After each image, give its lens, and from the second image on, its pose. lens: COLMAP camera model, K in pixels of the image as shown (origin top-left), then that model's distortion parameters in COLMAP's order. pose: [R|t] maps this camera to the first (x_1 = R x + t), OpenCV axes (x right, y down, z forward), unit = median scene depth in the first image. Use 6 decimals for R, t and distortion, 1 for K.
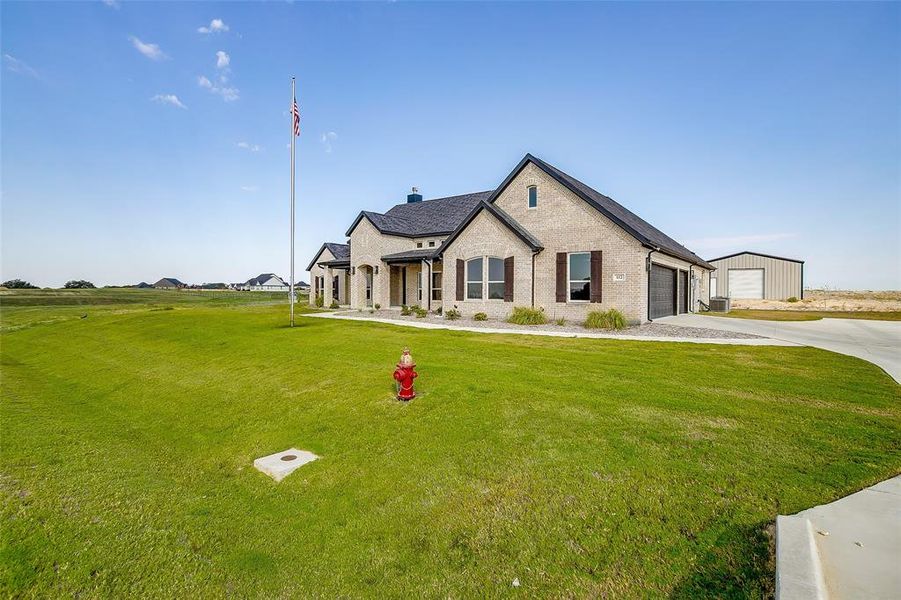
lens RADIAL K [[446.3, 0, 448.5], [0, 446.3, 289.5], [0, 0, 1]] dist [-0.004313, 0.000041]
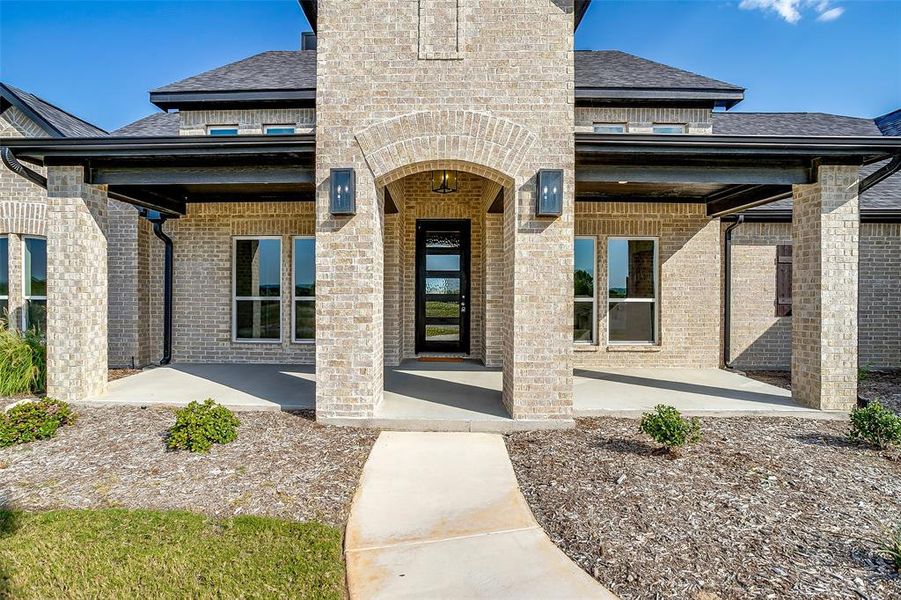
lens RADIAL K [[446.3, 0, 448.5], [0, 446.3, 289.5], [0, 0, 1]] dist [-0.004313, 0.000041]
pose [[0.786039, -0.001737, 0.618175, -0.415705], [-0.001682, 0.999986, 0.004948, -0.013481], [-0.618175, -0.004929, 0.786025, 1.240602]]
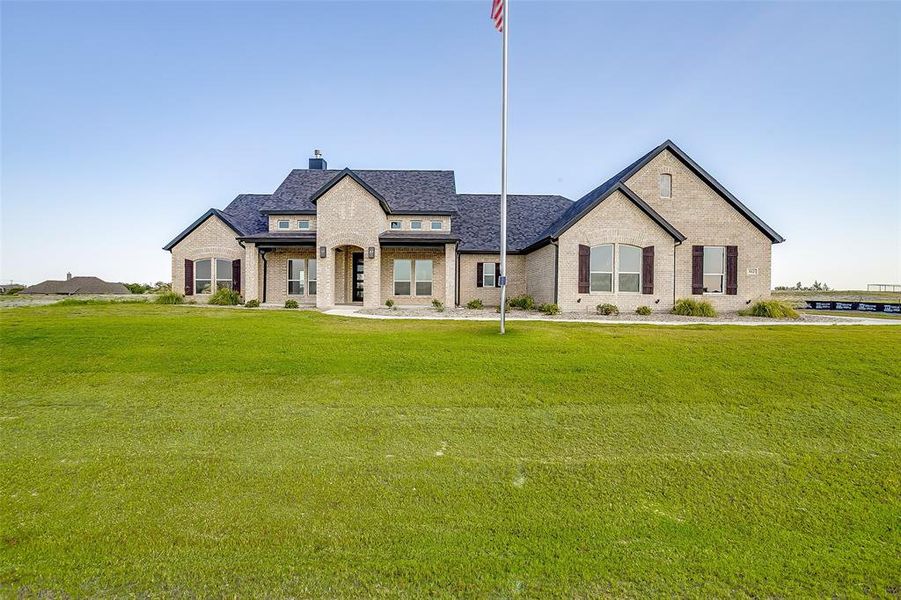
lens RADIAL K [[446.3, 0, 448.5], [0, 446.3, 289.5], [0, 0, 1]] dist [-0.004313, 0.000041]
pose [[0.774513, 0.008309, 0.632503, -0.727891], [-0.006766, 0.999965, -0.004851, 0.023199], [-0.632521, -0.000523, 0.774543, 0.507109]]
